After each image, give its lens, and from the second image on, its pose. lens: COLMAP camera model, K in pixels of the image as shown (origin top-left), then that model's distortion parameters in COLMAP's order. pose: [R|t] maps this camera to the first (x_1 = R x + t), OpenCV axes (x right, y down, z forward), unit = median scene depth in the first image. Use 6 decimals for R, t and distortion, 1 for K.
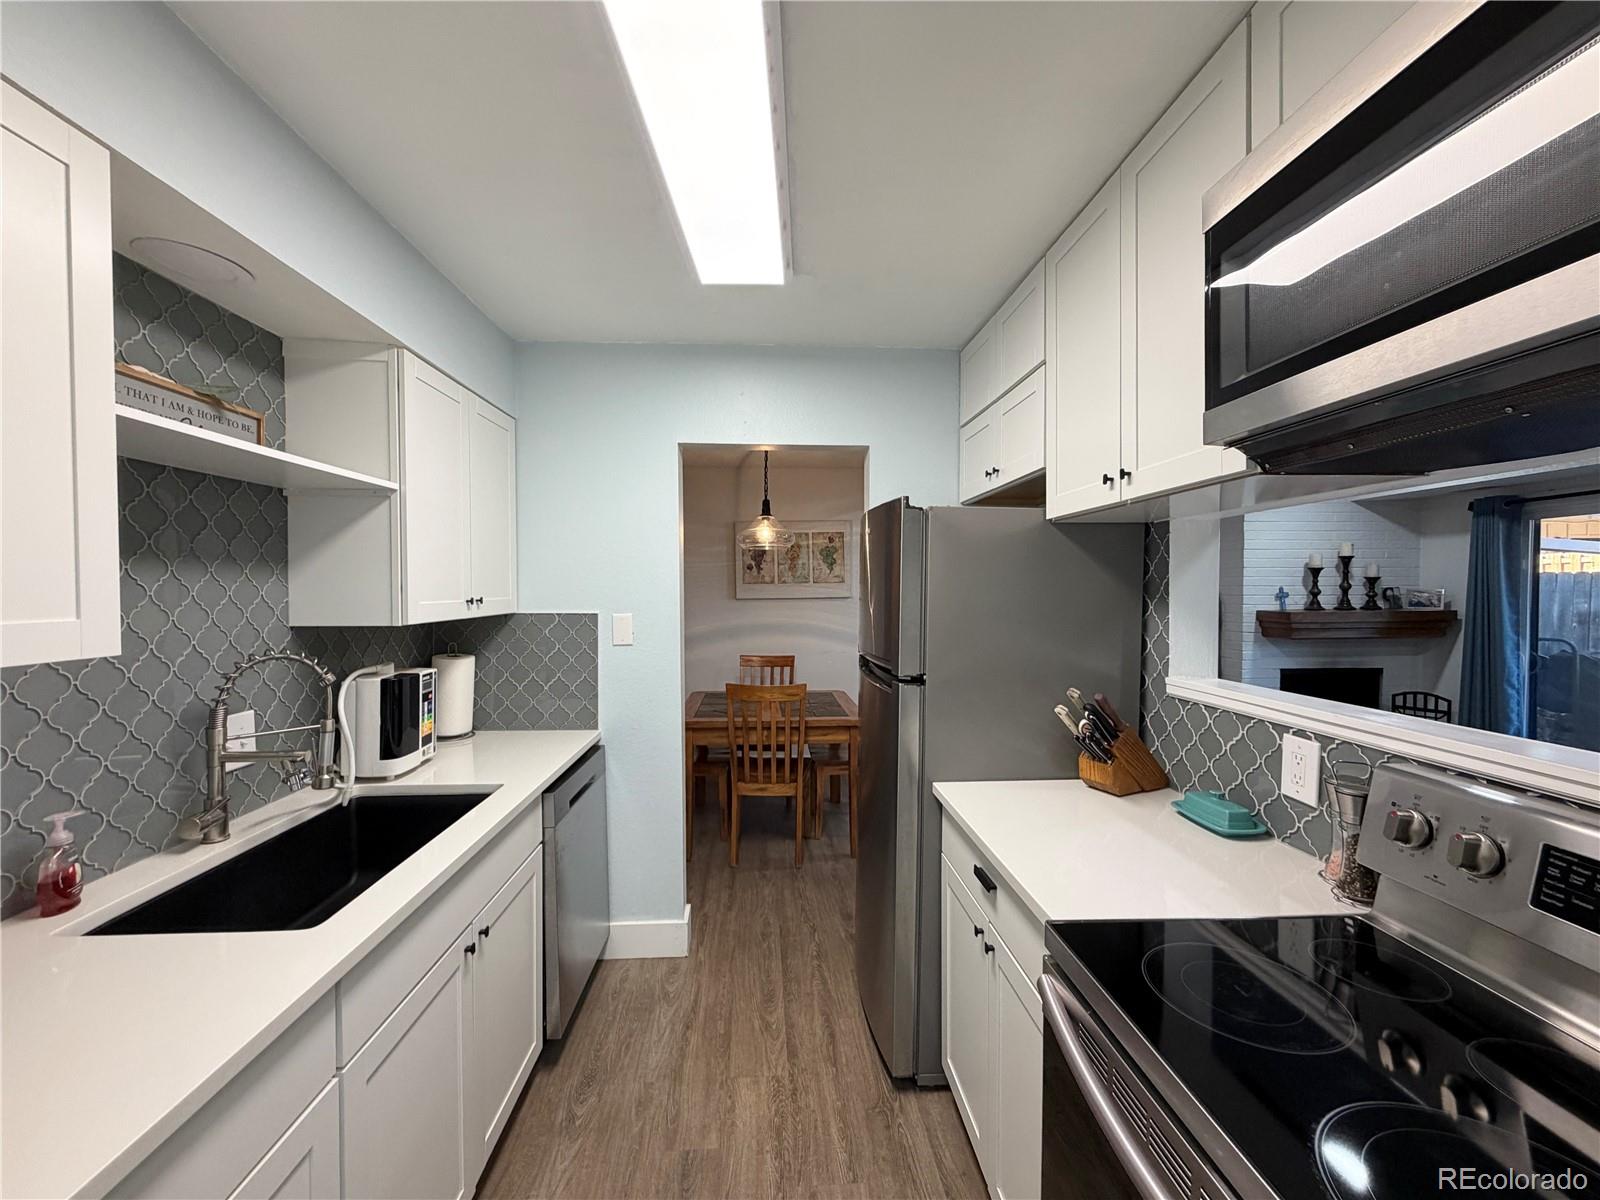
lens RADIAL K [[636.1, 0, 796.8], [0, 636.1, 599.6], [0, 0, 1]] dist [-0.000997, -0.000398]
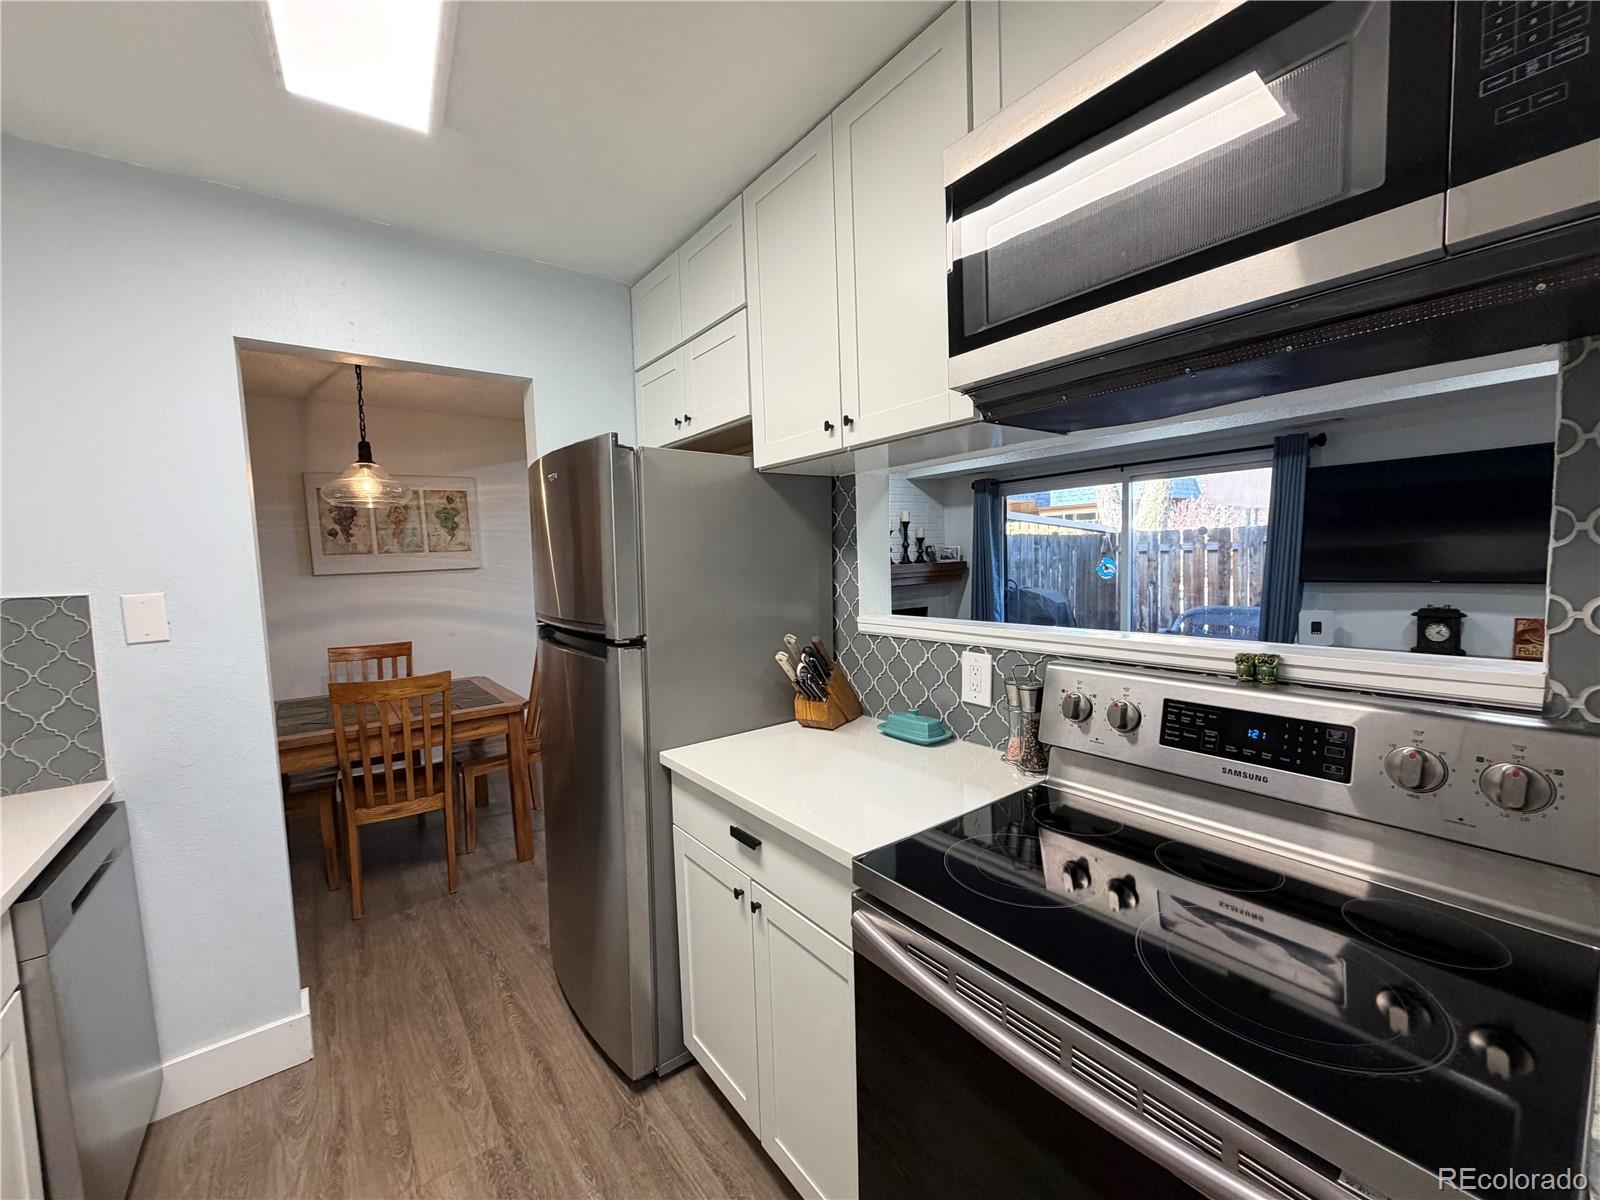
lens RADIAL K [[636.1, 0, 796.8], [0, 636.1, 599.6], [0, 0, 1]] dist [-0.000997, -0.000398]
pose [[0.827812, -0.063447, 0.557406, -0.113003], [0.039902, 0.997727, 0.054308, 0.025654], [-0.559585, -0.022715, 0.828462, 0.131038]]
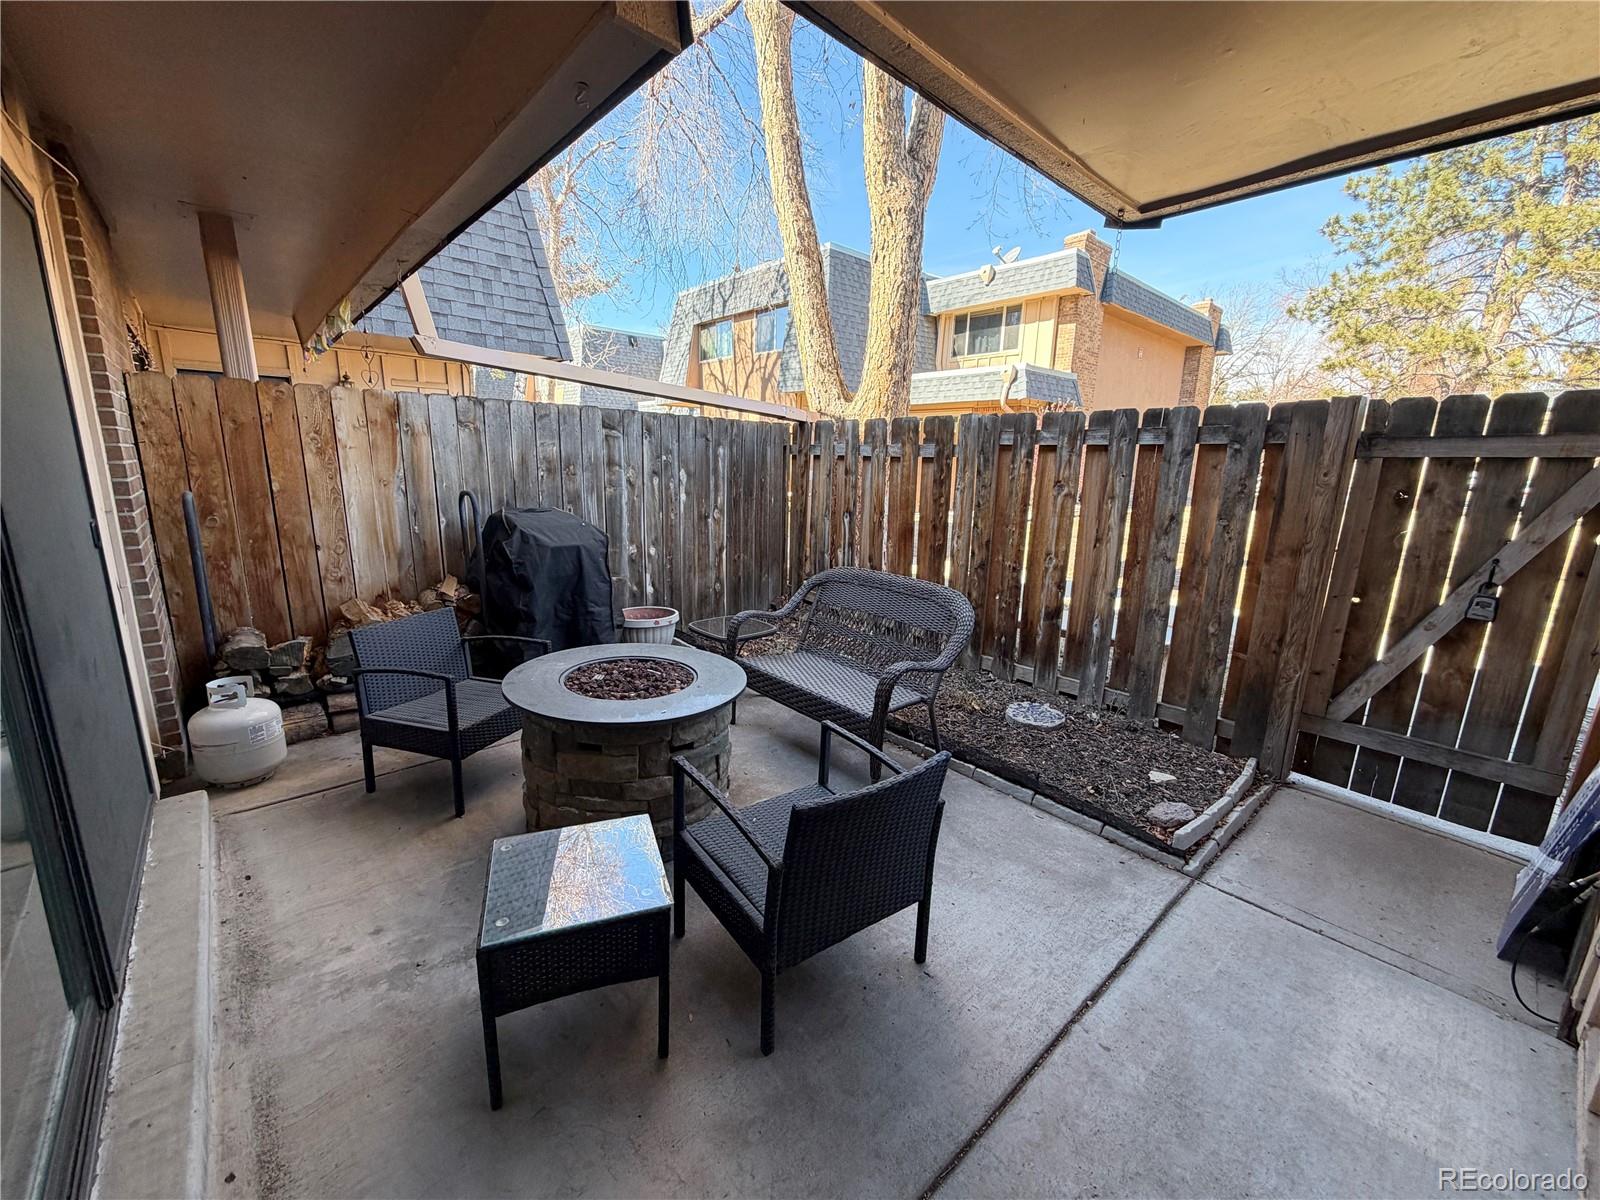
lens RADIAL K [[636.1, 0, 796.8], [0, 636.1, 599.6], [0, 0, 1]] dist [-0.000997, -0.000398]
pose [[0.778395, -0.115561, 0.617047, 2.269459], [-0.015385, 0.979104, 0.202775, 0.070970], [-0.627587, -0.167332, 0.760352, 0.478639]]
